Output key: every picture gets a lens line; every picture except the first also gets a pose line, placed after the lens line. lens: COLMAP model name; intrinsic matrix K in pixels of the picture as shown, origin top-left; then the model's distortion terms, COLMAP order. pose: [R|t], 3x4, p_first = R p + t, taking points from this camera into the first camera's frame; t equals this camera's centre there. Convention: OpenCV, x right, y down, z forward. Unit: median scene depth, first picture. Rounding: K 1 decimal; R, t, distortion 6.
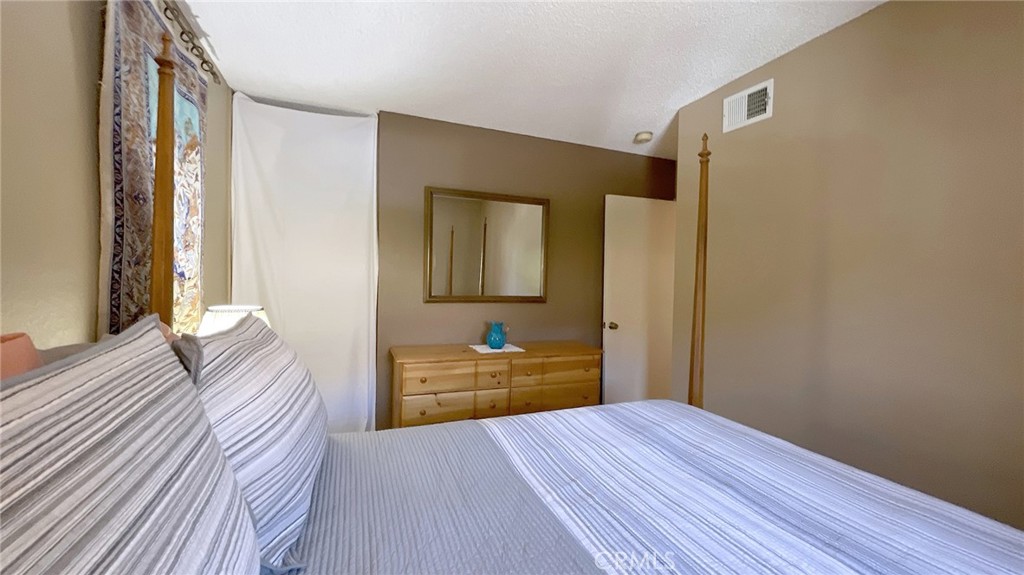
lens RADIAL K [[412.0, 0, 511.5], [0, 412.0, 287.4], [0, 0, 1]] dist [0.004371, -0.000984]
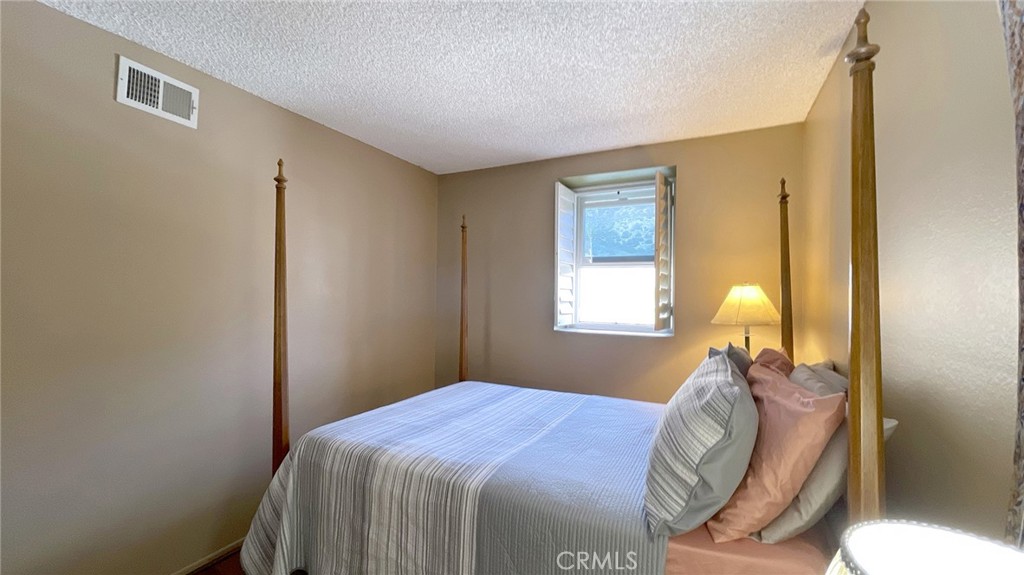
lens RADIAL K [[412.0, 0, 511.2], [0, 412.0, 289.3], [0, 0, 1]] dist [0.004371, -0.000984]
pose [[-0.652610, -0.033301, 0.756962, -0.891353], [-0.014204, 0.999396, 0.031720, -0.146874], [-0.757561, 0.009949, -0.652689, 1.714104]]
